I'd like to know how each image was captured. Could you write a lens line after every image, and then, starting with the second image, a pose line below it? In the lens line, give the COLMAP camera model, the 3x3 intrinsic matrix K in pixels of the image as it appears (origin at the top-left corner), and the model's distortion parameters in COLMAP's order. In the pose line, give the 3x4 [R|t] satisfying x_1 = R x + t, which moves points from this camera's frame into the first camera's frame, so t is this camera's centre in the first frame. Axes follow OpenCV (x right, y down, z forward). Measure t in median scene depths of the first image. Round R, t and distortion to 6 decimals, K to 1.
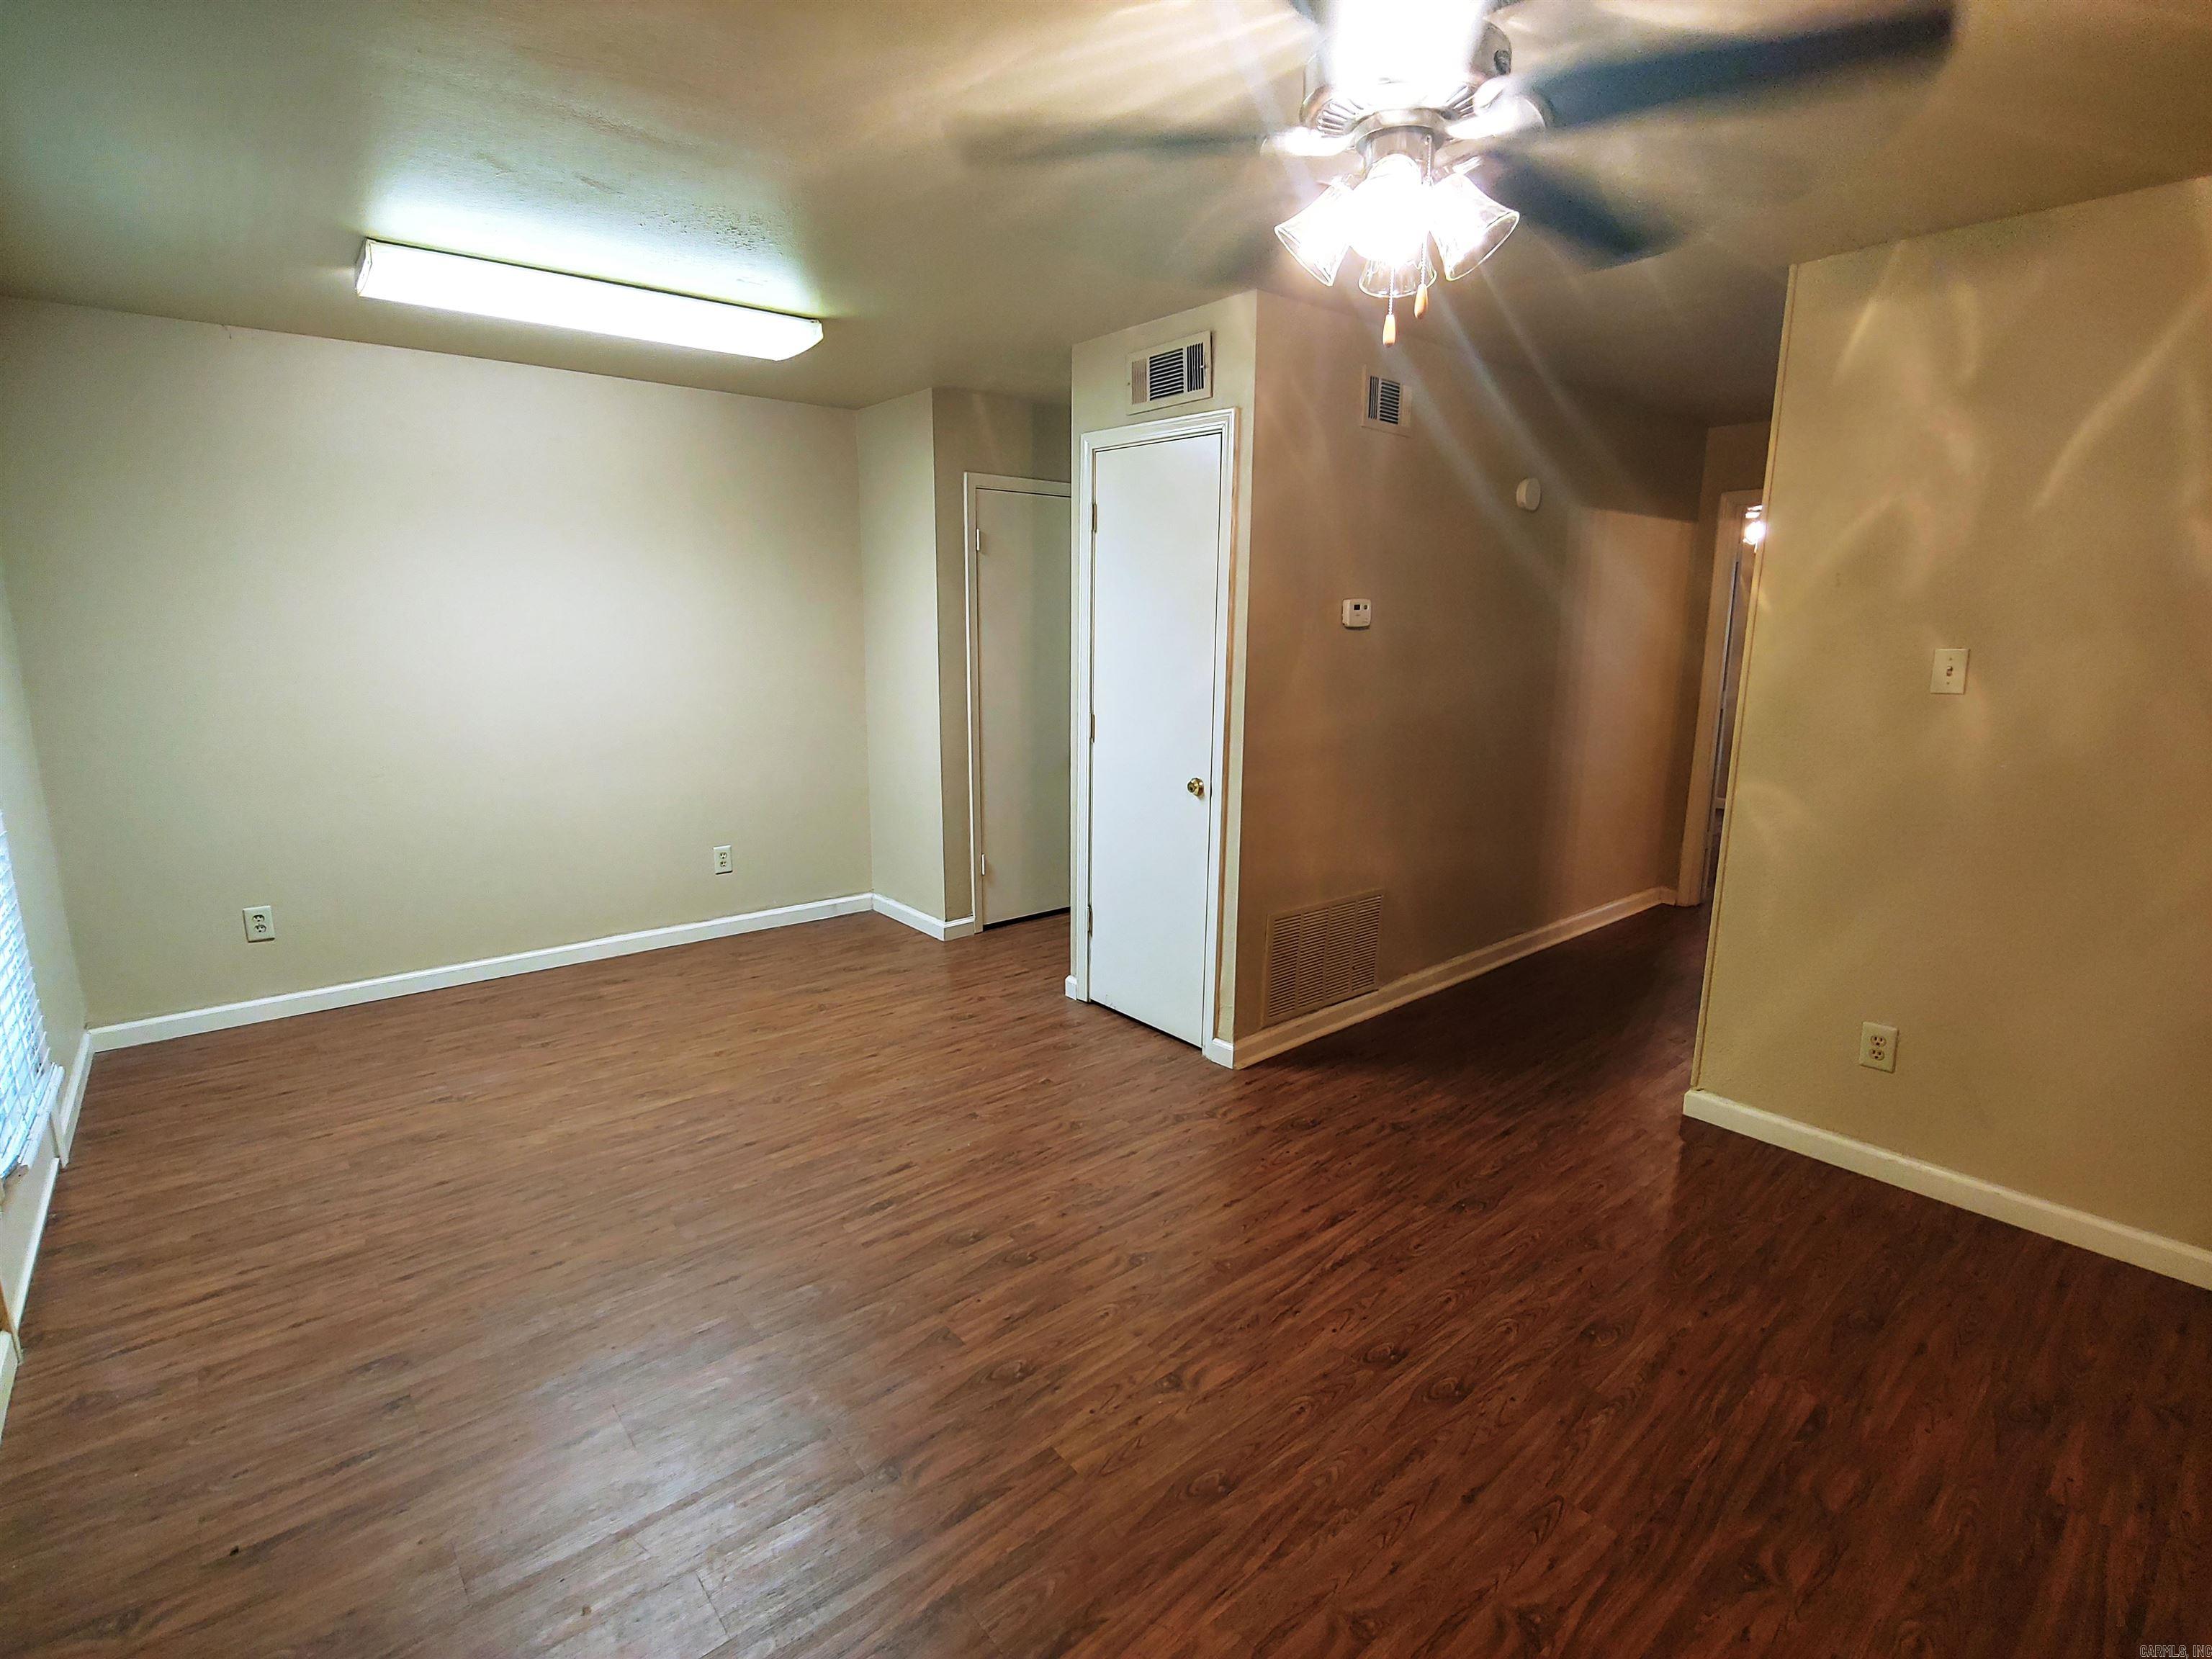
lens RADIAL K [[1057.8, 0, 1109.8], [0, 1057.8, 822.6], [0, 0, 1]] dist [-0.022194, -0.001638]
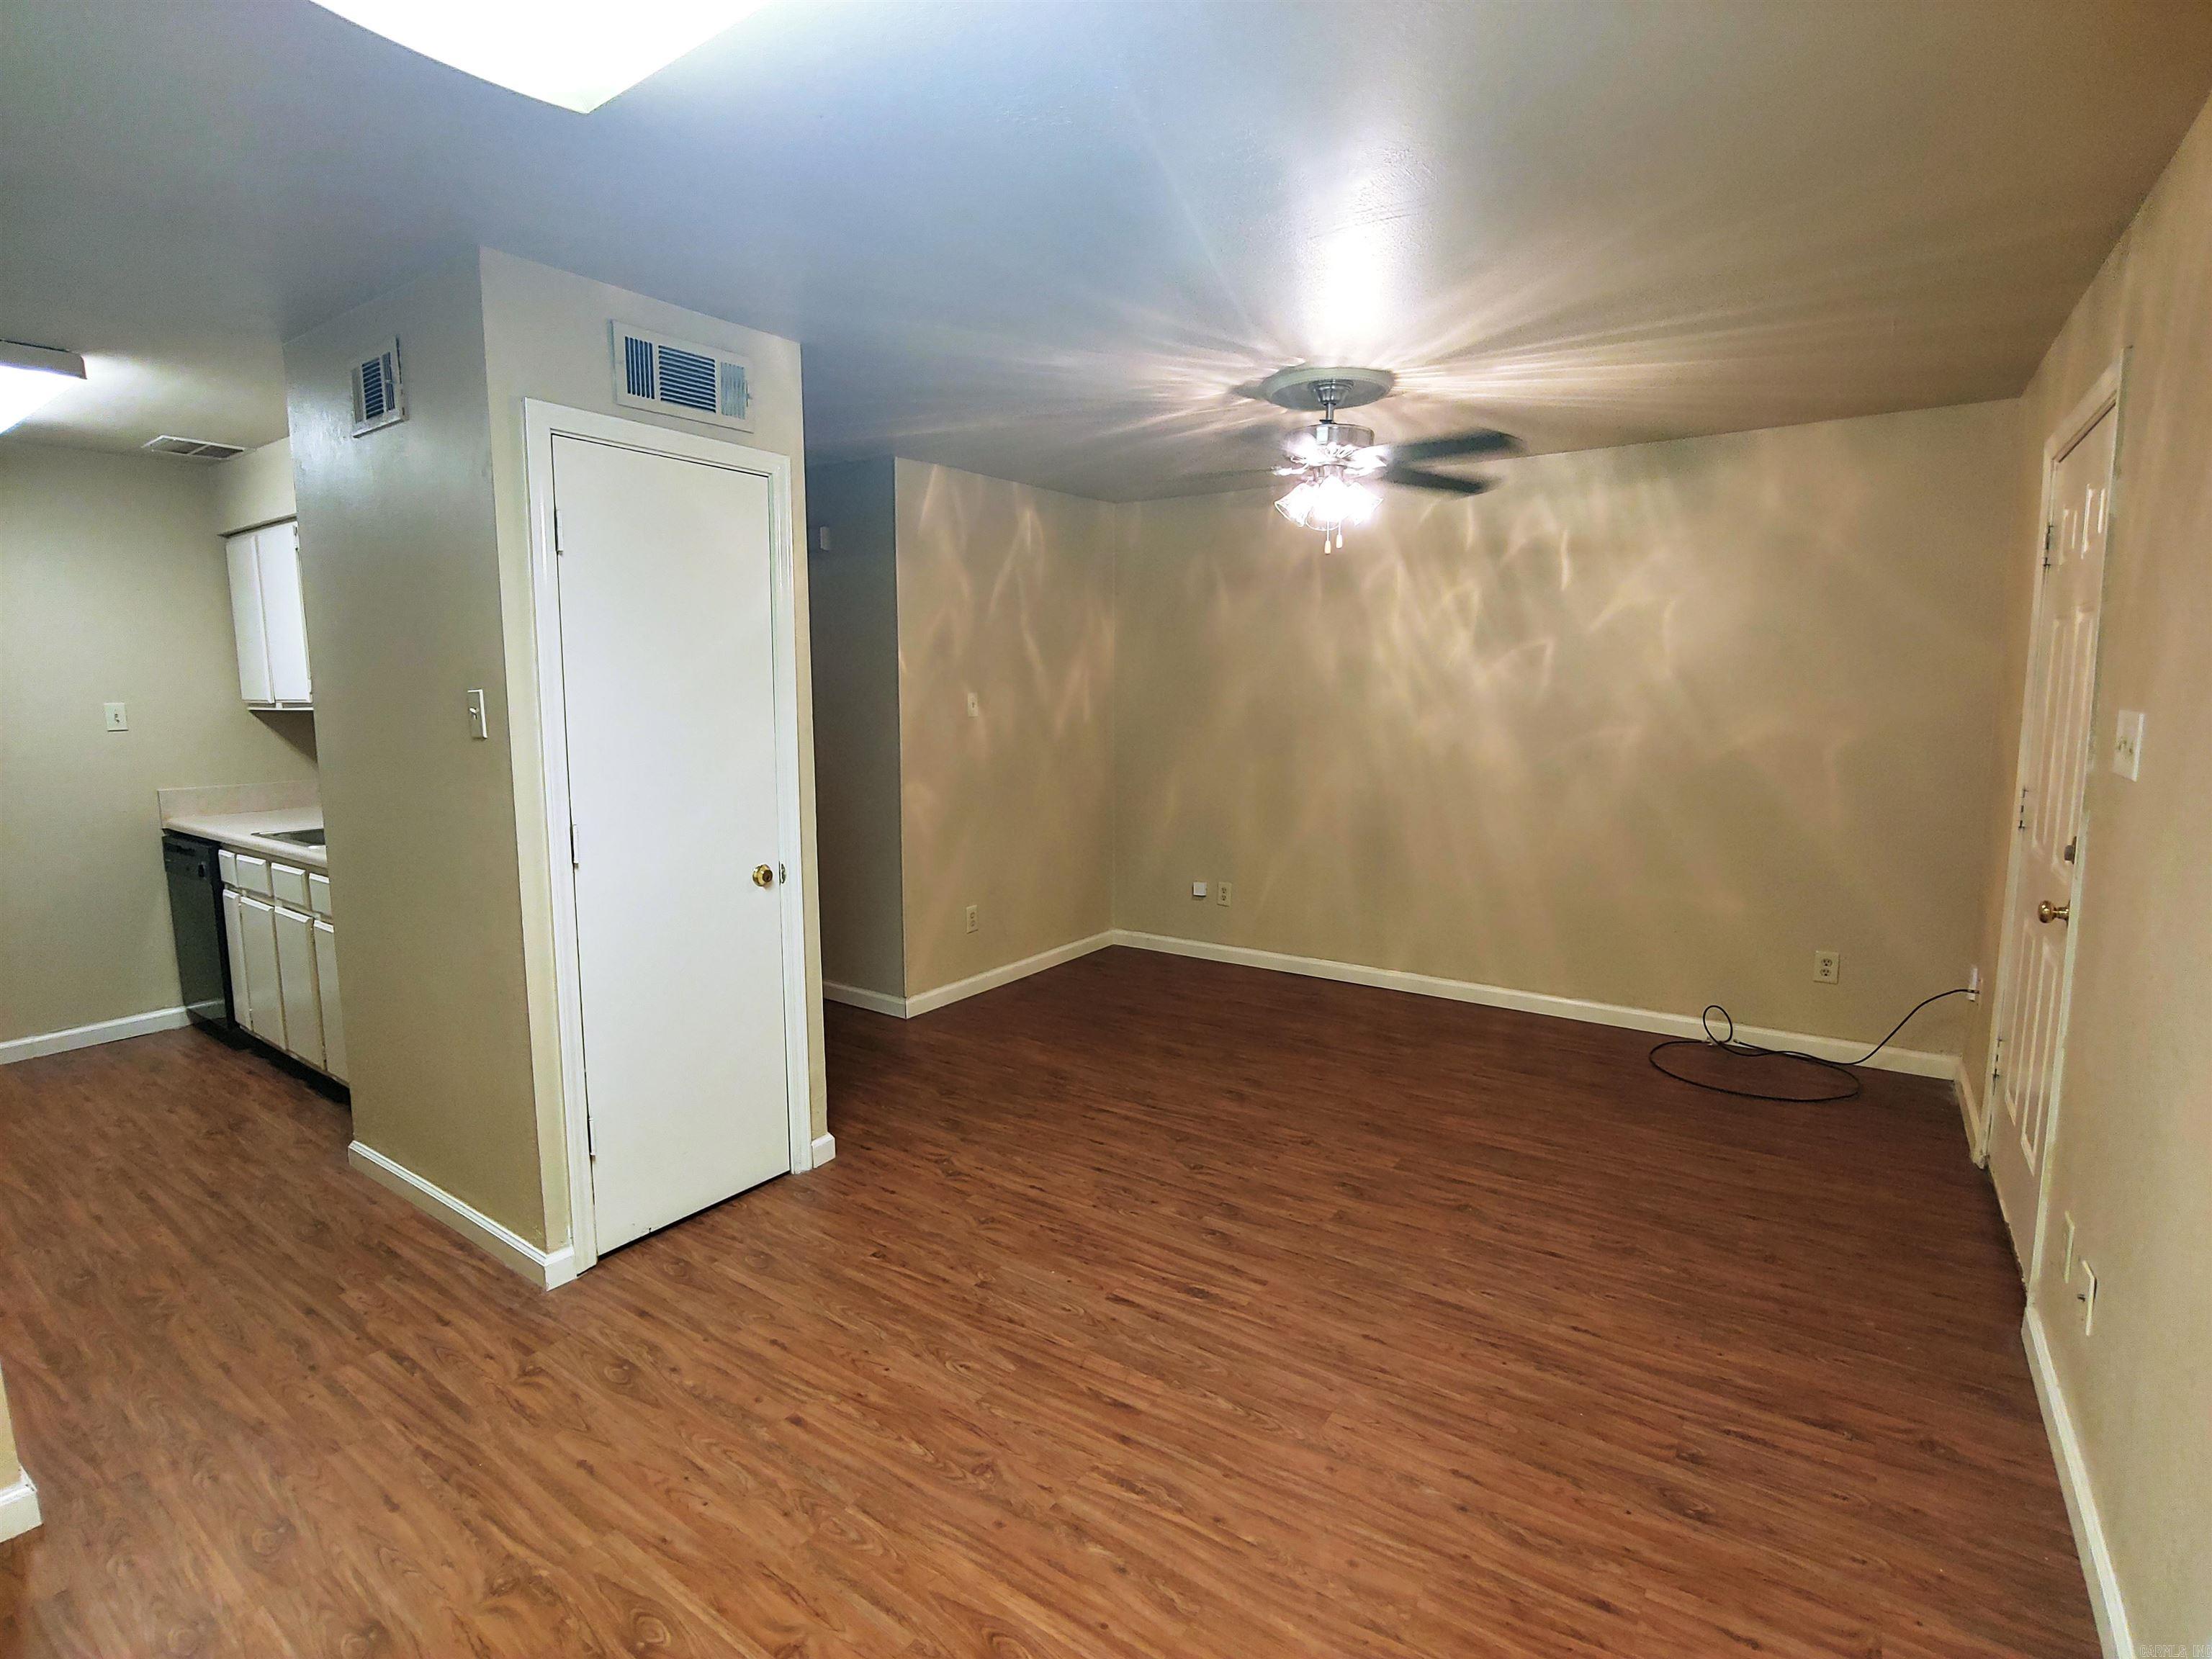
lens RADIAL K [[1057.8, 0, 1109.8], [0, 1057.8, 822.6], [0, 0, 1]] dist [-0.022194, -0.001638]
pose [[-0.256430, -0.132729, 0.957406, -1.040852], [0.187384, 0.964908, 0.183957, -0.233504], [-0.948225, 0.226574, -0.222561, 1.181145]]
